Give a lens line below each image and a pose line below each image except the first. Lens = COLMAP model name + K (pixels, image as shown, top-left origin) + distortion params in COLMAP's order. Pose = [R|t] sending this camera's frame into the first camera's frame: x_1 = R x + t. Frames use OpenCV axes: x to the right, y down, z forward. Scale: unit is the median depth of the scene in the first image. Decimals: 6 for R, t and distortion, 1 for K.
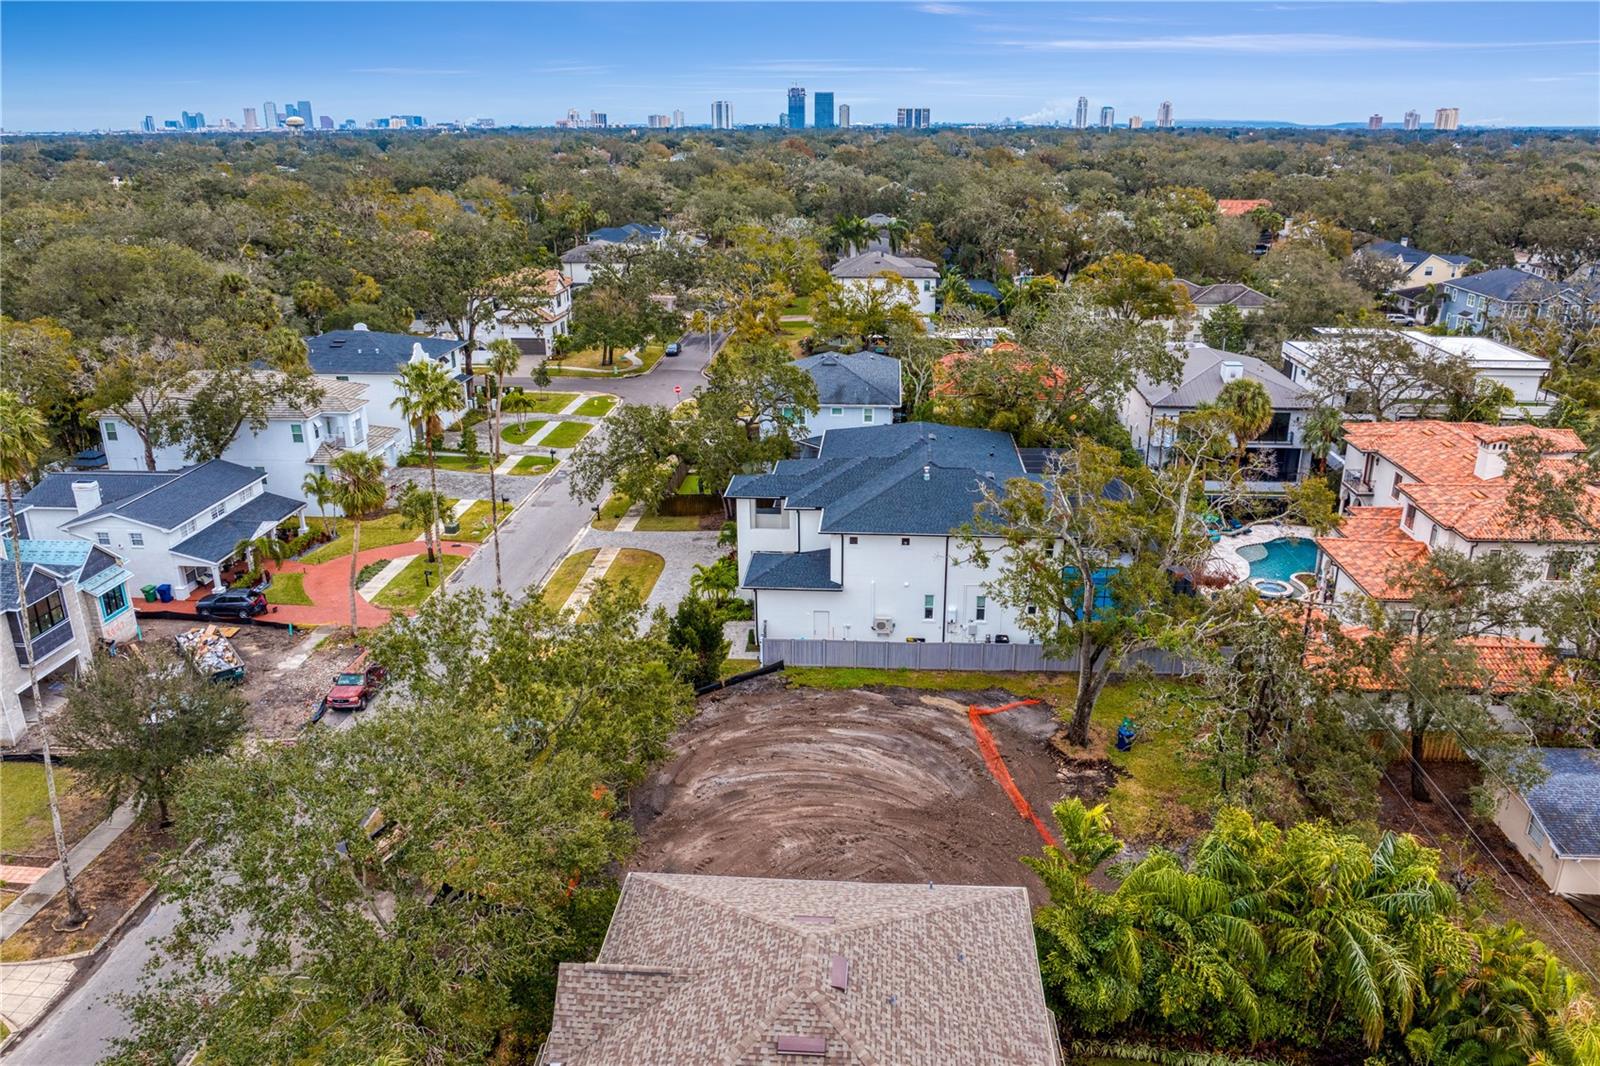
lens RADIAL K [[1127.5, 0, 808.7], [0, 1127.5, 528.7], [0, 0, 1]] dist [-0.046898, 0.014302]
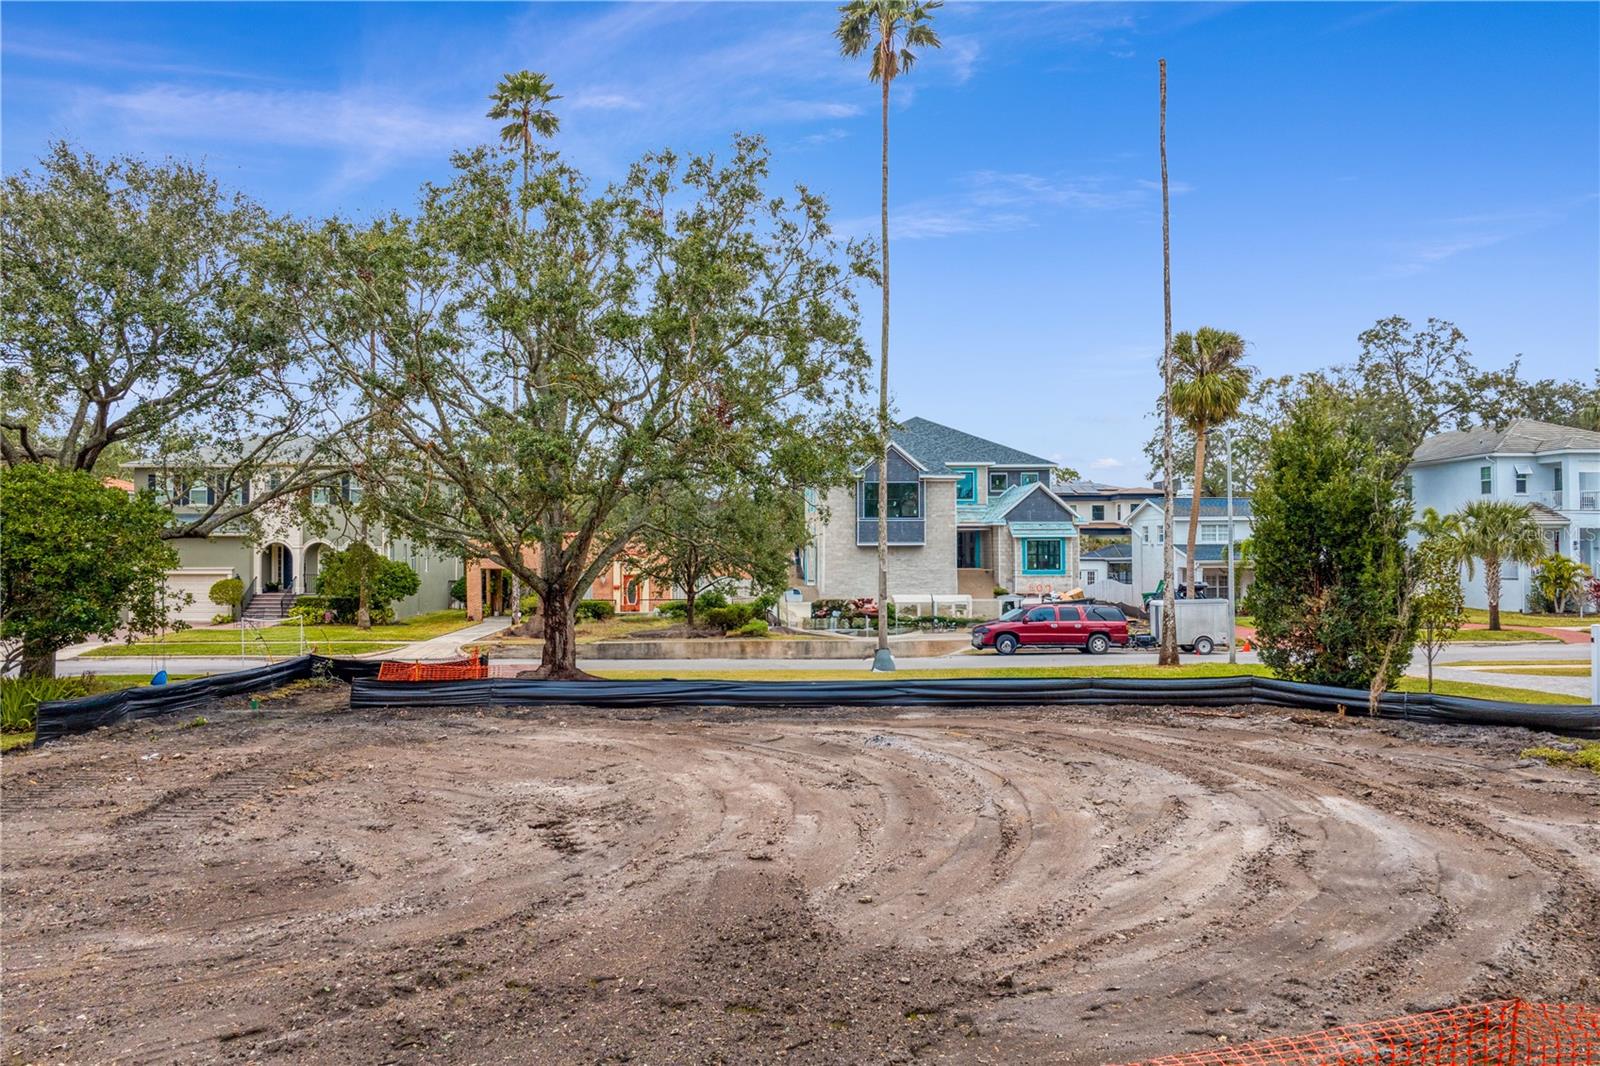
lens RADIAL K [[1127.5, 0, 802.4], [0, 1127.5, 530.9], [0, 0, 1]] dist [-0.046898, 0.014302]
pose [[0.109815, -0.012478, -0.993874, 0.220530], [-0.332791, 0.941748, -0.048594, 0.153884], [0.936585, 0.336088, 0.099265, 0.748548]]
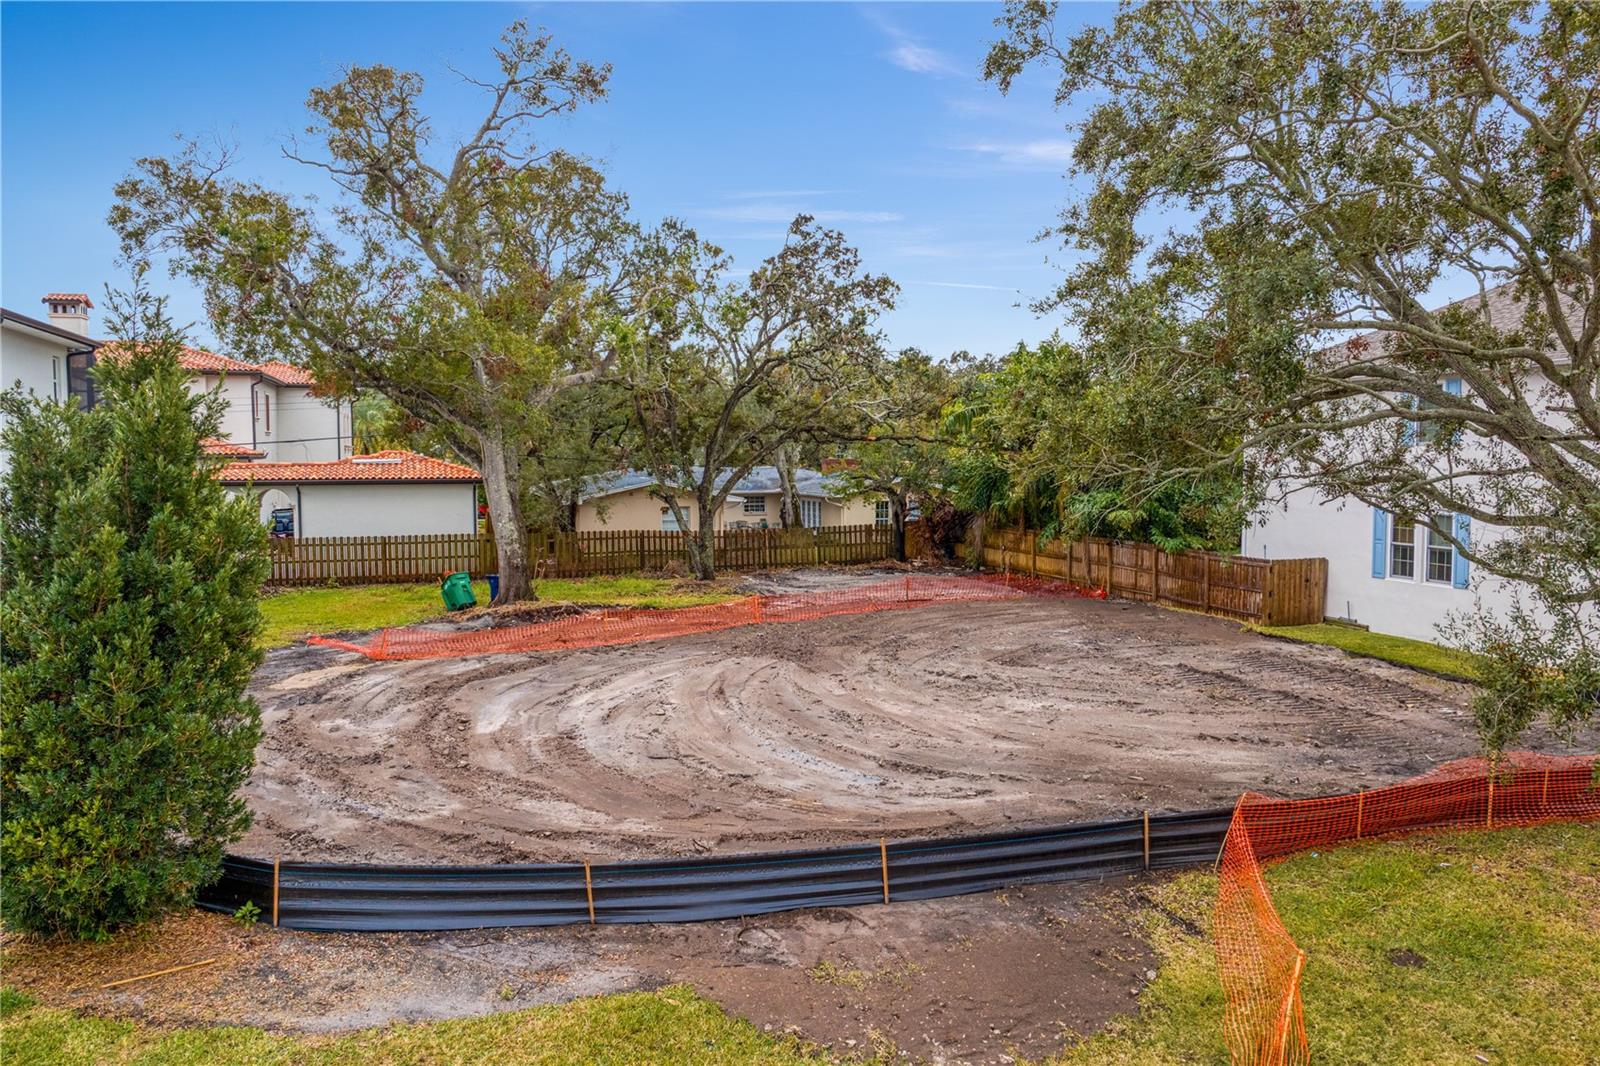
lens RADIAL K [[1127.5, 0, 804.8], [0, 1127.5, 535.4], [0, 0, 1]] dist [-0.046898, 0.014302]
pose [[-0.386610, -0.059031, 0.920352, -0.282599], [0.318318, 0.928079, 0.193241, 0.080704], [-0.865567, 0.367674, -0.340014, 0.892571]]
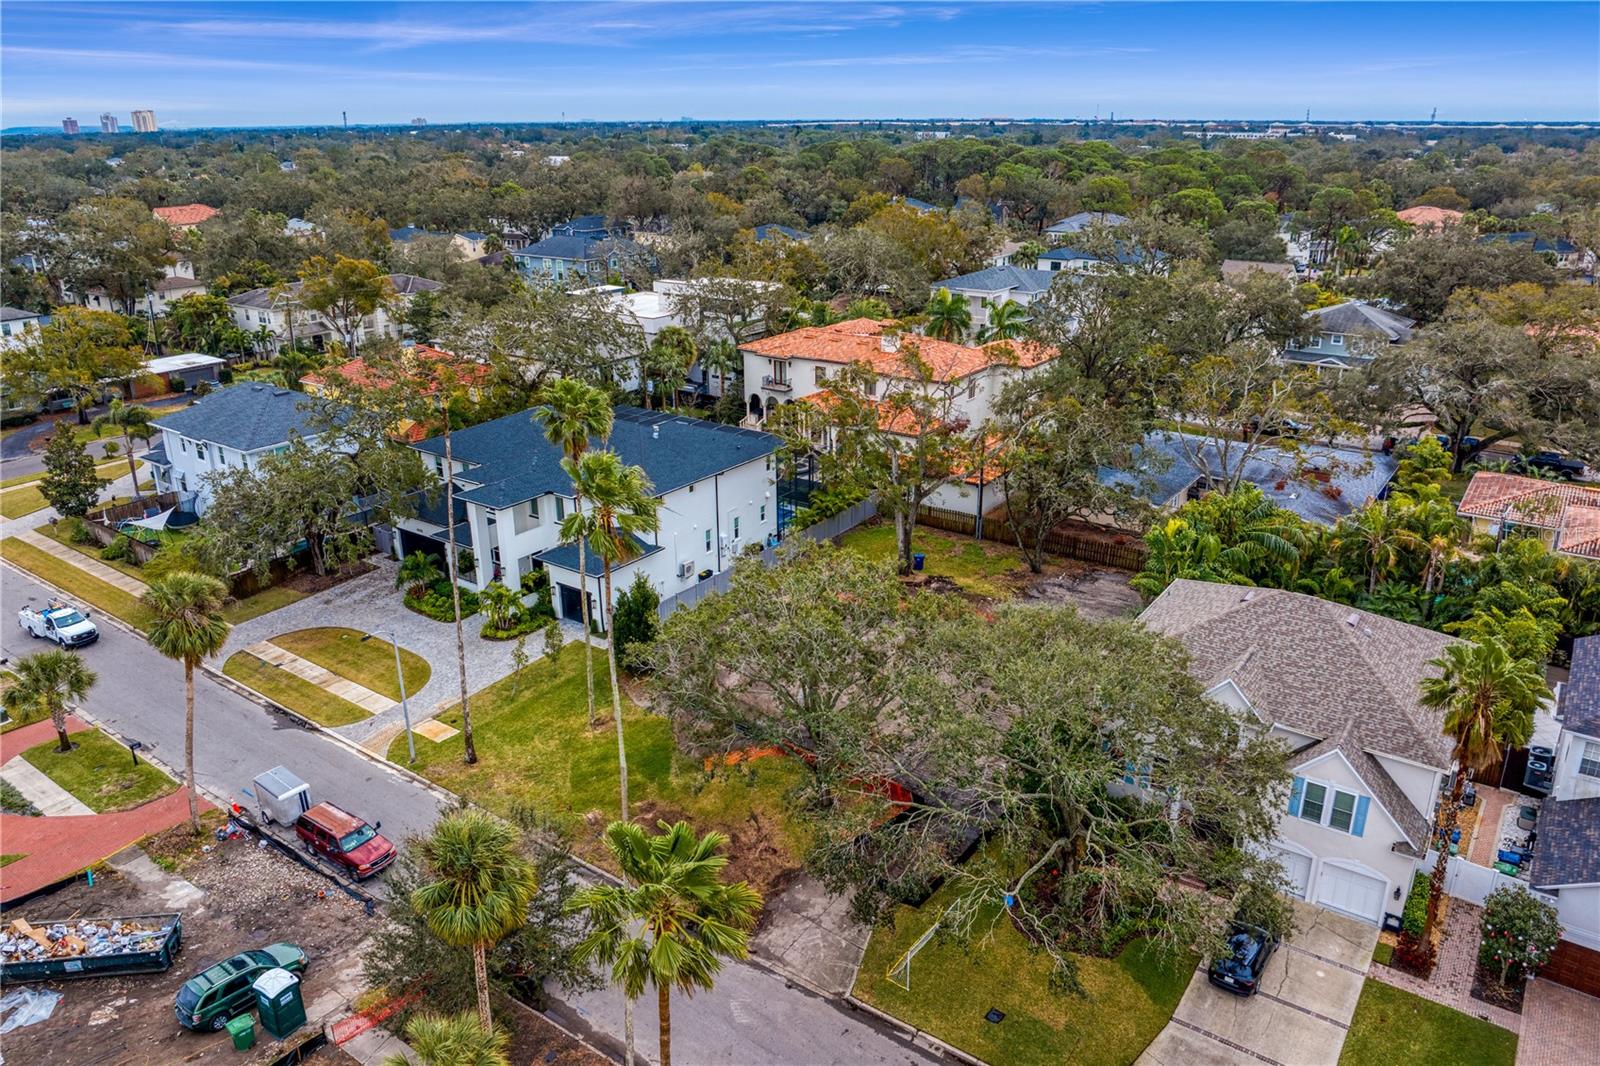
lens RADIAL K [[1127.5, 0, 809.9], [0, 1127.5, 519.4], [0, 0, 1]] dist [-0.046898, 0.014302]
pose [[0.520563, -0.285702, 0.804604, -0.755639], [0.292898, 0.944927, 0.146029, -0.088299], [-0.802013, 0.159649, 0.575576, 0.254070]]
